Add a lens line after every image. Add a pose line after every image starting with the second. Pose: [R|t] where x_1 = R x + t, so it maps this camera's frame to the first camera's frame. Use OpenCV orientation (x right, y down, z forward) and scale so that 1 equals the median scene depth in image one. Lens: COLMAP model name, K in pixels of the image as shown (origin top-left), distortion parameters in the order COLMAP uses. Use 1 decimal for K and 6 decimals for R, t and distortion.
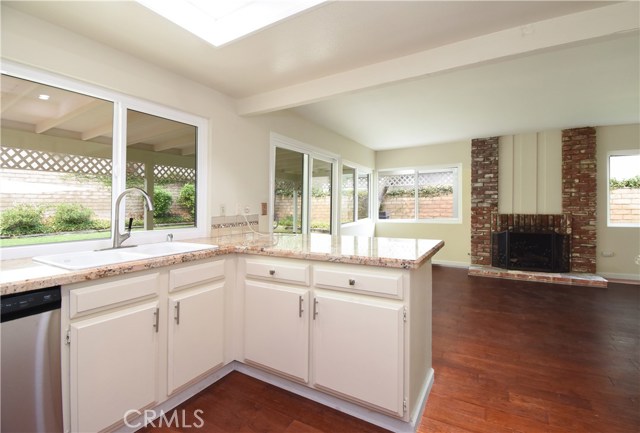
lens RADIAL K [[283.9, 0, 320.4], [0, 283.9, 211.7], [0, 0, 1]] dist [-0.026331, -0.000465]
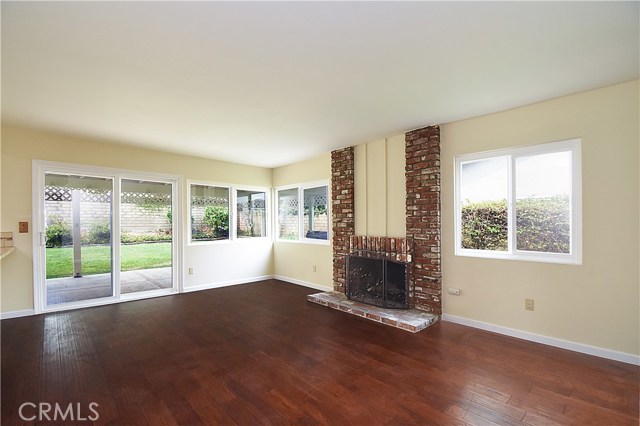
lens RADIAL K [[281.2, 0, 321.1], [0, 281.2, 229.8], [0, 0, 1]] dist [0.001684, -0.000061]
pose [[0.964086, 0.014532, -0.265191, 0.819439], [-0.013030, 0.999888, 0.007422, -0.015488], [0.265269, -0.003701, 0.964167, 0.138851]]
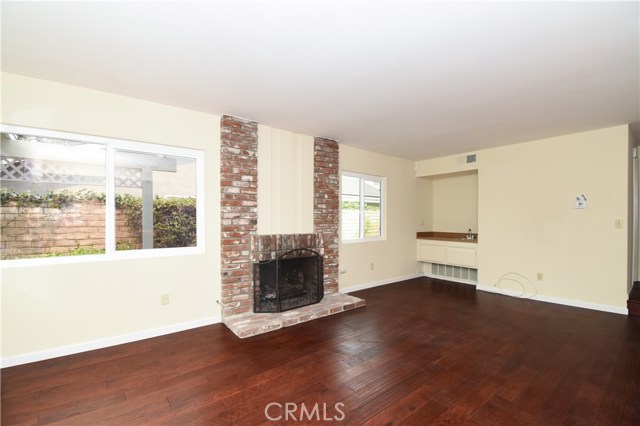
lens RADIAL K [[281.2, 0, 321.1], [0, 281.2, 229.8], [0, 0, 1]] dist [0.001684, -0.000061]
pose [[0.351228, -0.021184, 0.936050, 0.038811], [0.019208, 0.999697, 0.015417, -0.013603], [-0.936093, 0.012564, 0.351528, 0.647847]]
